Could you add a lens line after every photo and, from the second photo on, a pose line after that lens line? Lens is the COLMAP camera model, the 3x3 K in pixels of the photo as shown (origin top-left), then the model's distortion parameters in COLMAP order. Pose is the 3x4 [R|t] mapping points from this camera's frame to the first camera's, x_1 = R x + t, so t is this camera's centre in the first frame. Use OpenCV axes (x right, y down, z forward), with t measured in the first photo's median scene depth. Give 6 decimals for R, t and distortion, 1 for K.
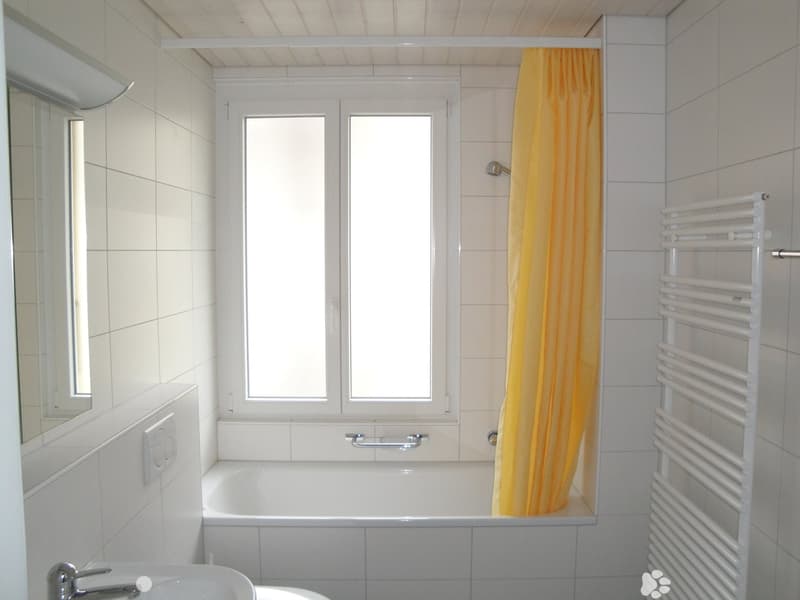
lens RADIAL K [[666.9, 0, 400.0], [0, 666.9, 300.0], [0, 0, 1]] dist [-0.014592, -0.005565]
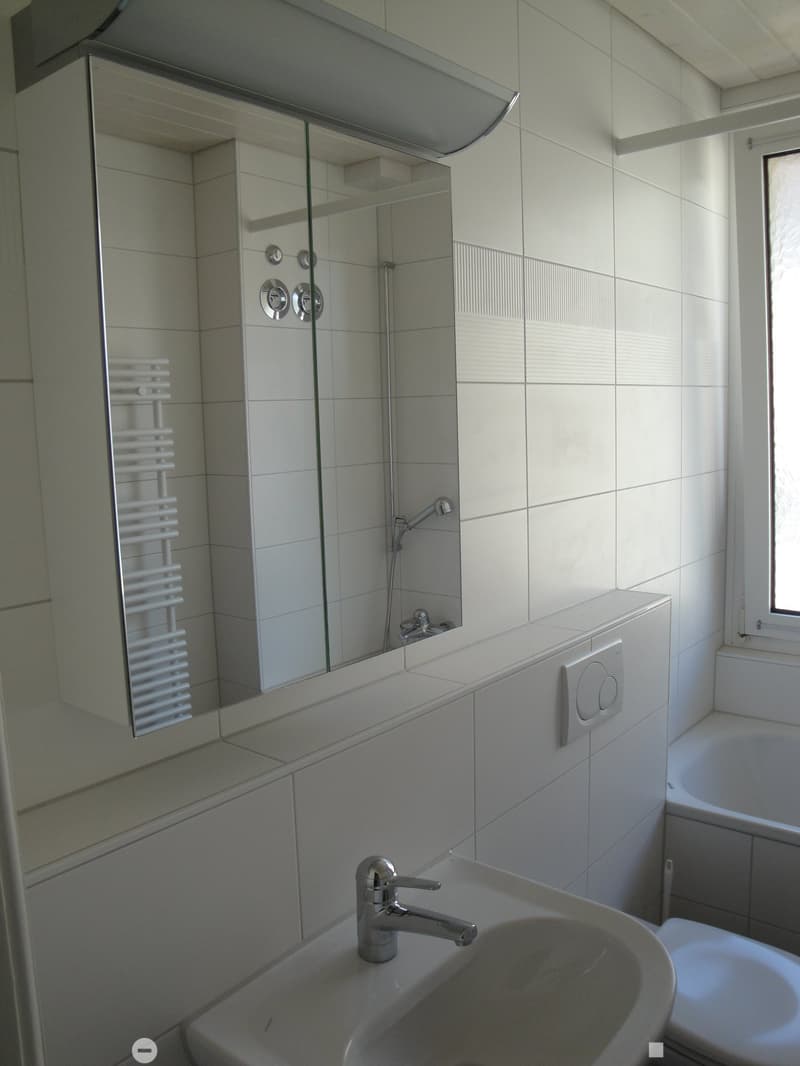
lens RADIAL K [[888.7, 0, 400.0], [0, 888.7, 533.0], [0, 0, 1]] dist [-0.014592, -0.005565]
pose [[0.777025, 0.055808, -0.626991, 0.032412], [-0.005988, 0.996672, 0.081293, -0.003491], [0.629441, -0.059413, 0.774773, 0.203596]]
